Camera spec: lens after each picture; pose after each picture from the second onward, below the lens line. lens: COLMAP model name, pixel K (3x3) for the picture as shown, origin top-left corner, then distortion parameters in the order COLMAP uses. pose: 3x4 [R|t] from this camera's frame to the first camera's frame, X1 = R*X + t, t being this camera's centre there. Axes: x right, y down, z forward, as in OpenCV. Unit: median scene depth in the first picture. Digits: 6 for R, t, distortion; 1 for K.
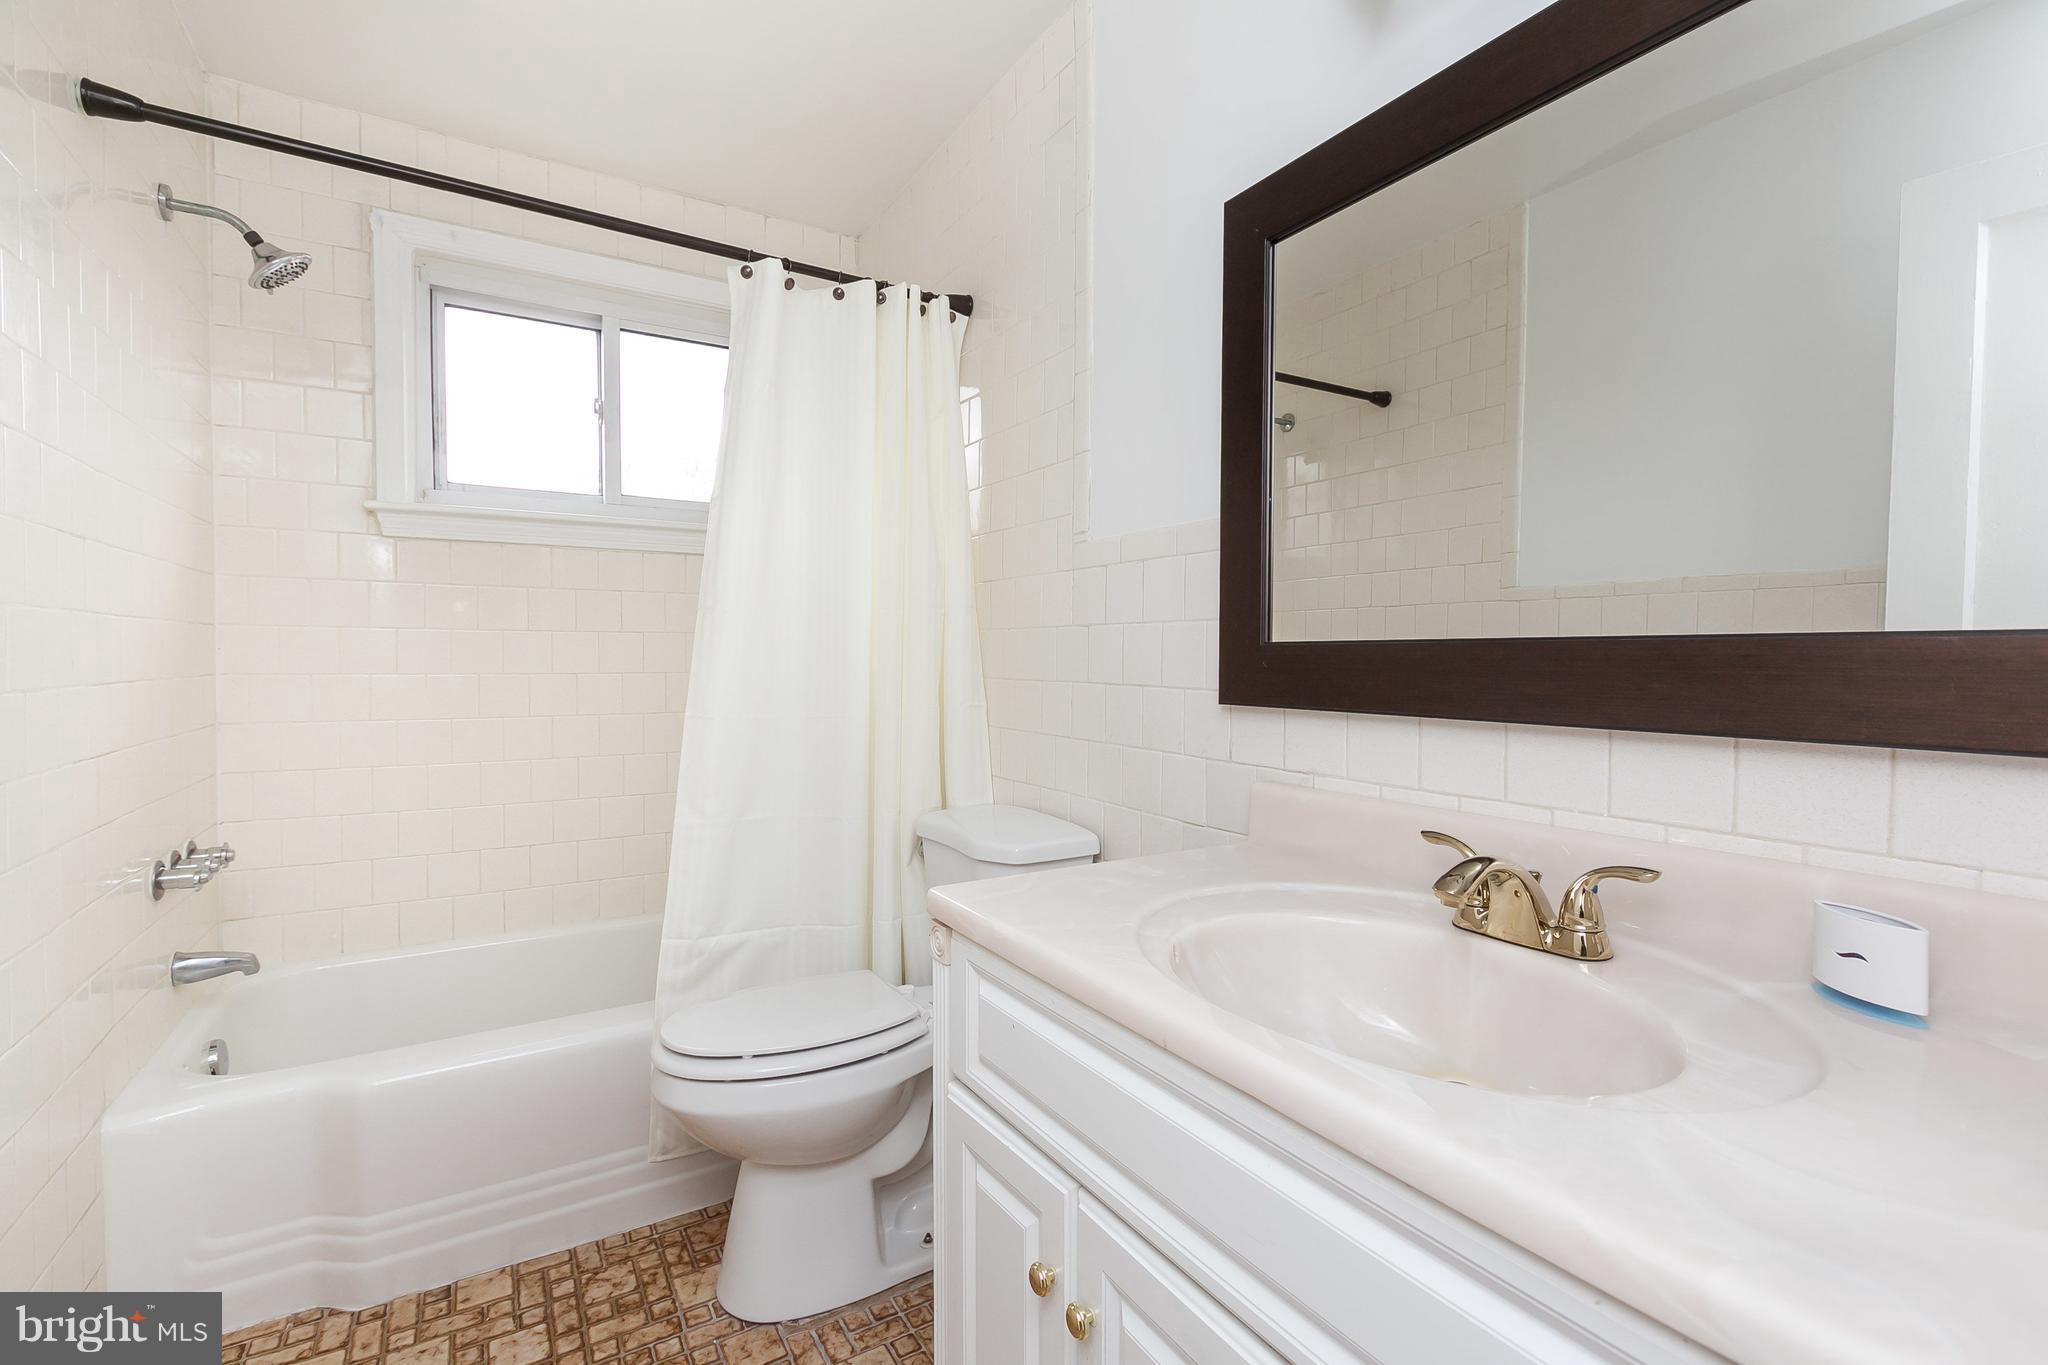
lens RADIAL K [[906.0, 0, 1026.4], [0, 906.0, 675.2], [0, 0, 1]] dist [0.000084, -0.000031]
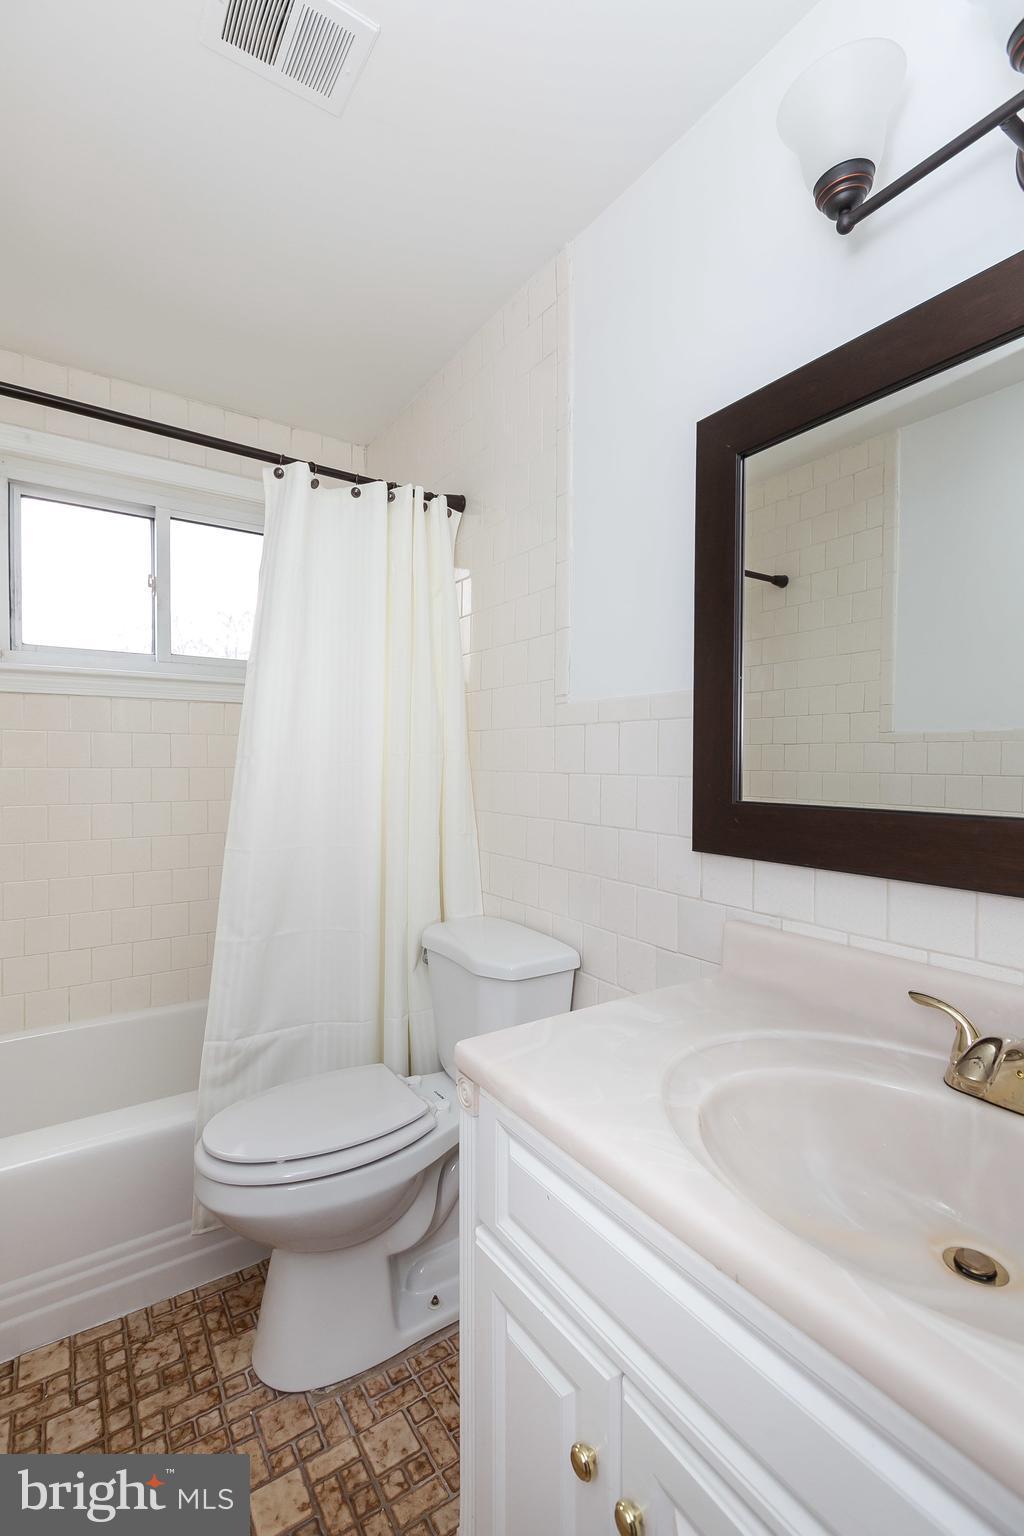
lens RADIAL K [[679.5, 0, 508.2], [0, 679.5, 771.5], [0, 0, 1]] dist [0.000084, -0.000031]
pose [[0.999195, 0.000786, 0.040104, -0.047485], [-0.000476, 0.999970, -0.007715, -0.051016], [-0.040109, 0.007690, 0.999166, 0.109292]]
